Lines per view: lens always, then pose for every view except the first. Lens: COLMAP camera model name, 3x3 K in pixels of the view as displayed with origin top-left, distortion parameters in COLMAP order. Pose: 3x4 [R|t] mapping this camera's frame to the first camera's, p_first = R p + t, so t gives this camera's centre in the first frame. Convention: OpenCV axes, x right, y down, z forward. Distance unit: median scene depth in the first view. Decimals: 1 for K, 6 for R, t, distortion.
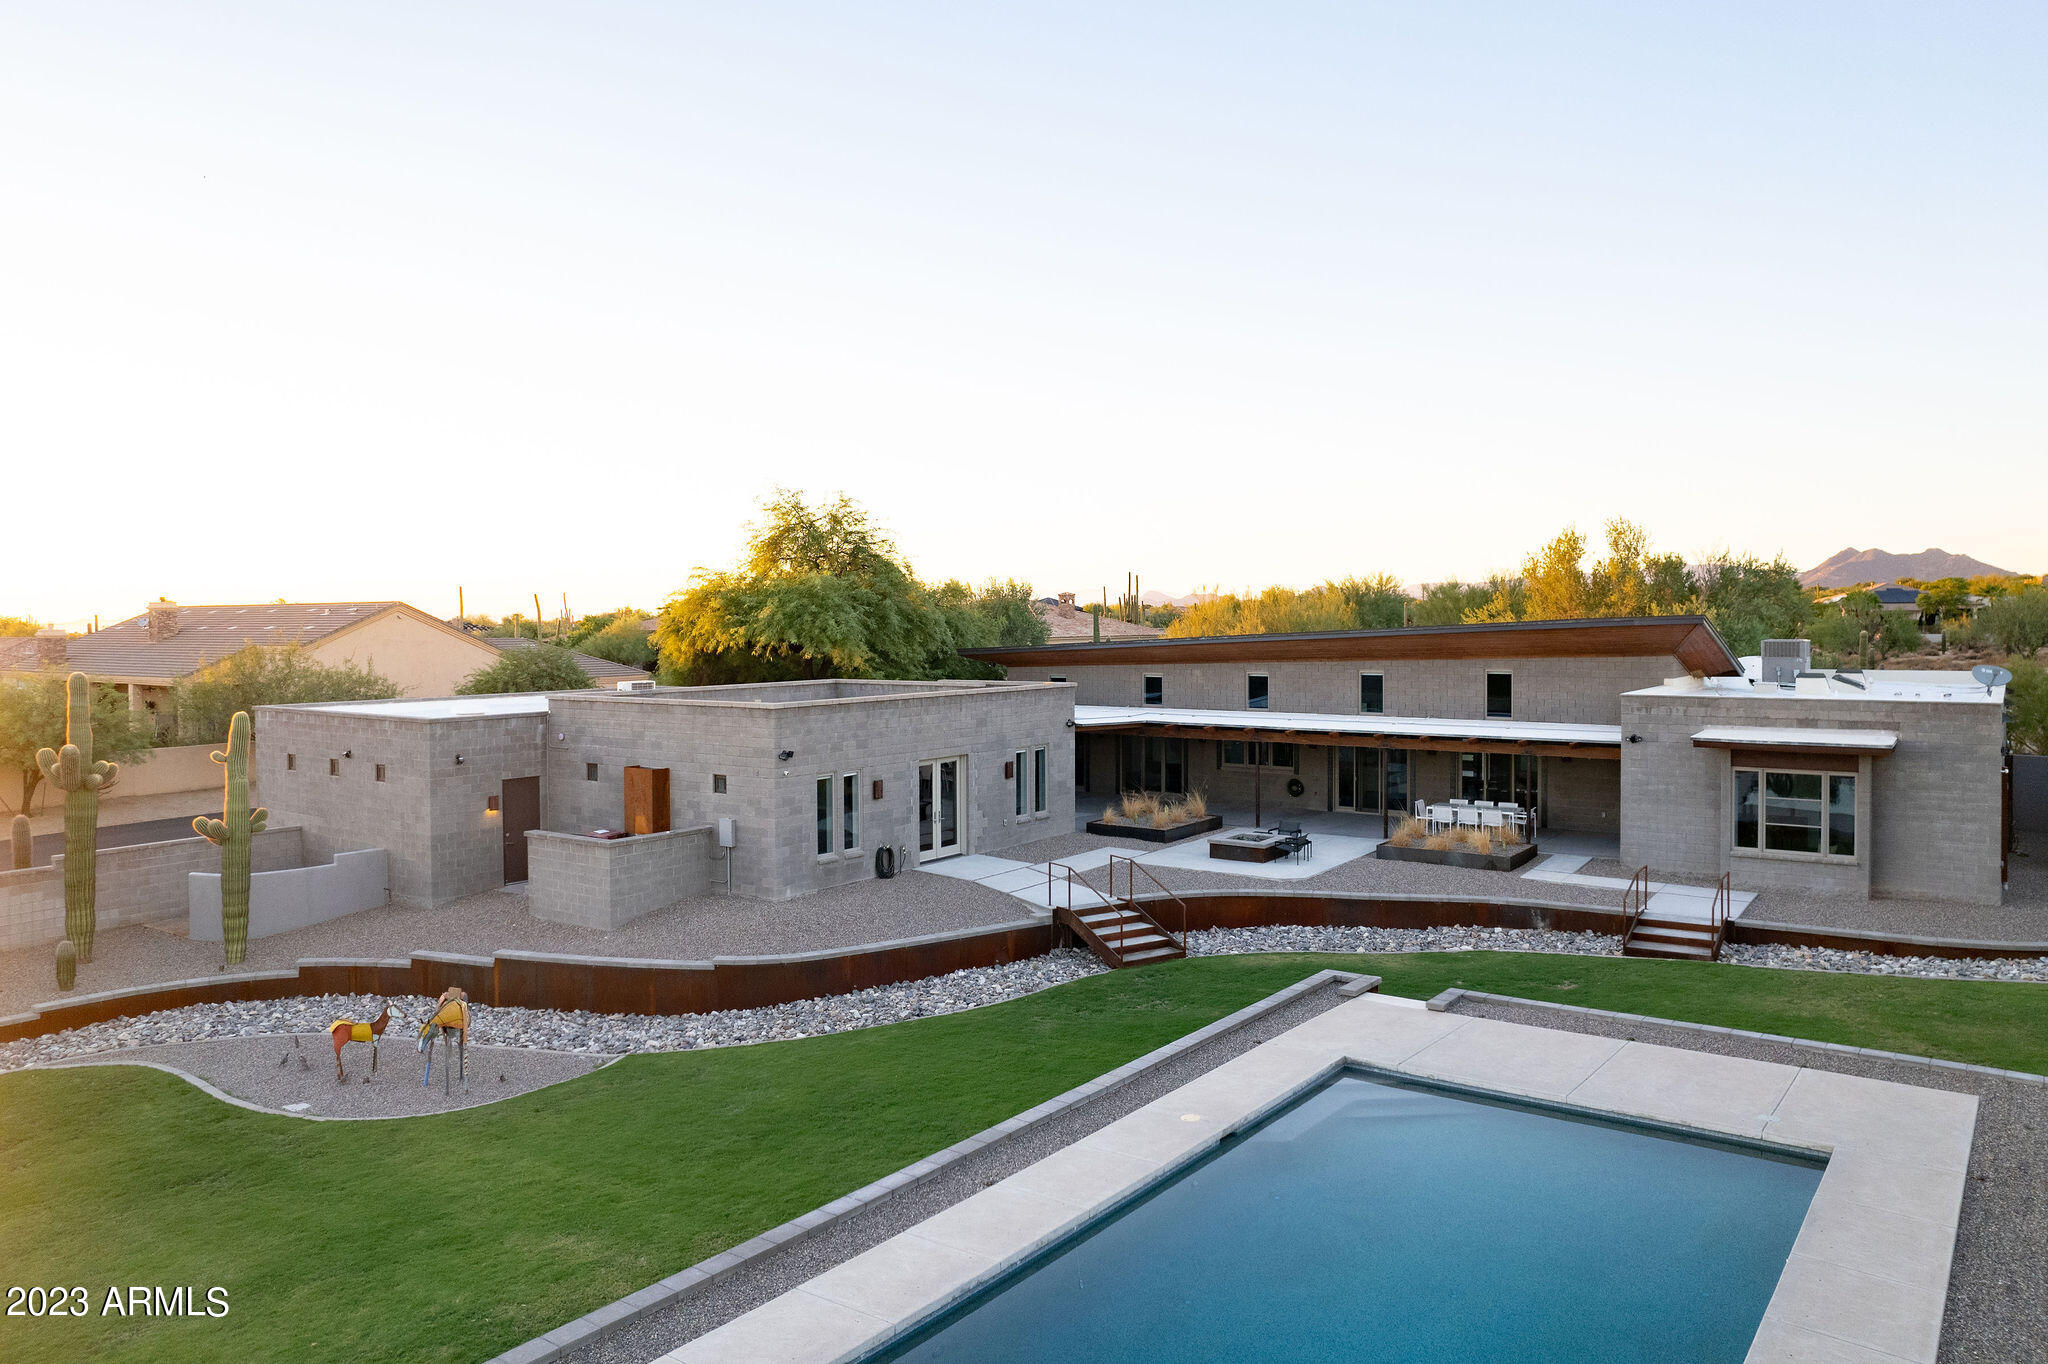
lens RADIAL K [[1503.1, 0, 1024.0], [0, 1503.1, 682.0], [0, 0, 1]] dist [-0.054777, 0.006791]
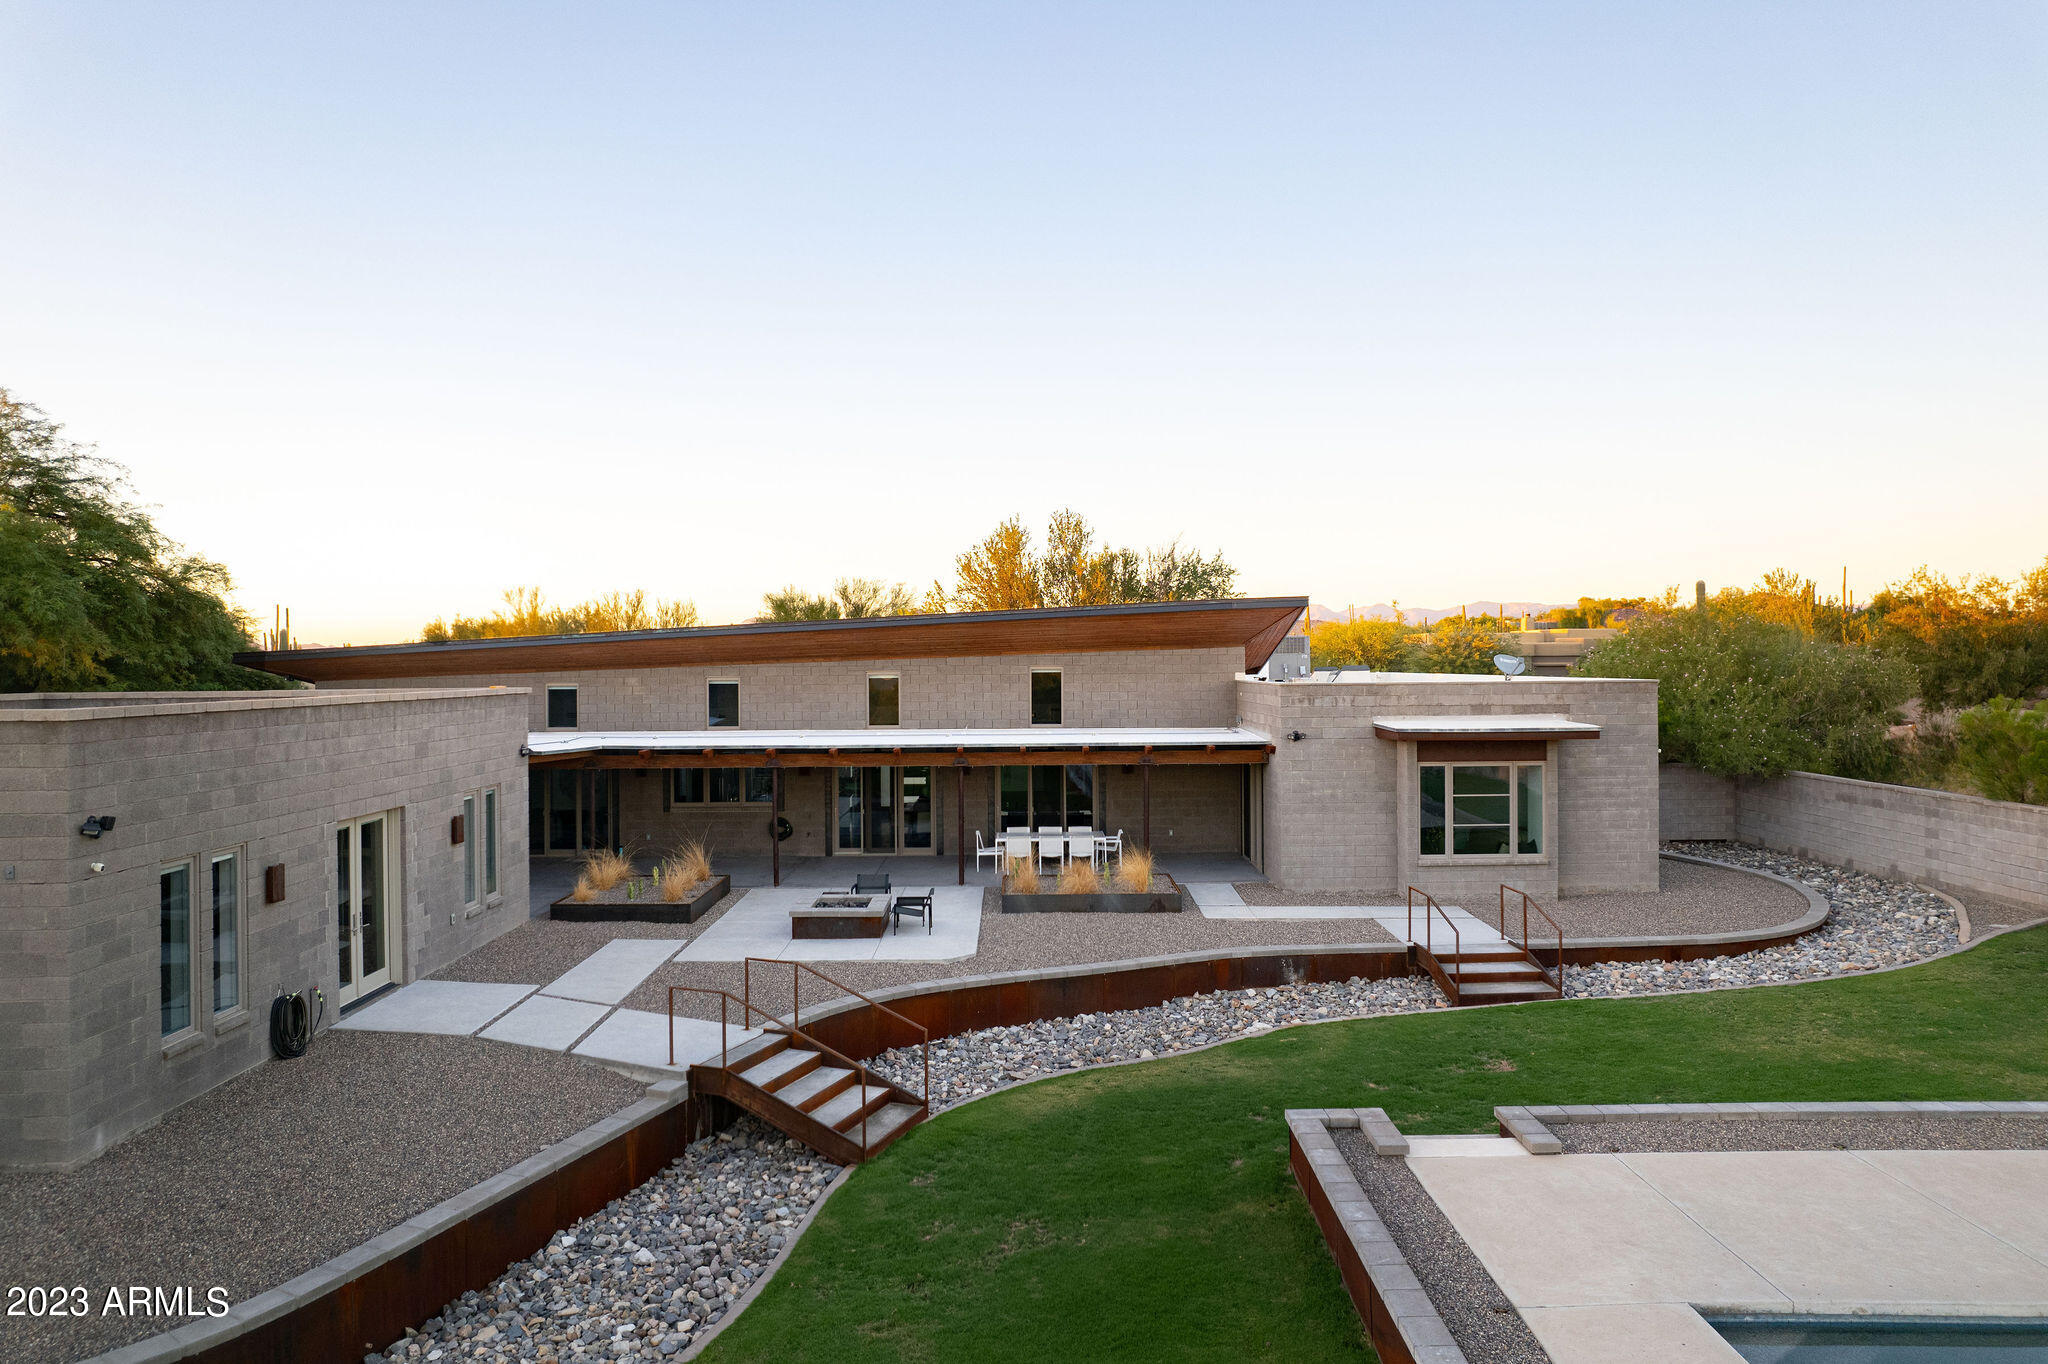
lens RADIAL K [[1252.0, 0, 898.9], [0, 1252.0, 685.2], [0, 0, 1]] dist [-0.052775, 0.060170]
pose [[0.802928, -0.003190, 0.596067, -0.177542], [0.029880, 0.998944, -0.034904, 0.025813], [-0.595326, 0.045836, 0.802176, 0.540033]]
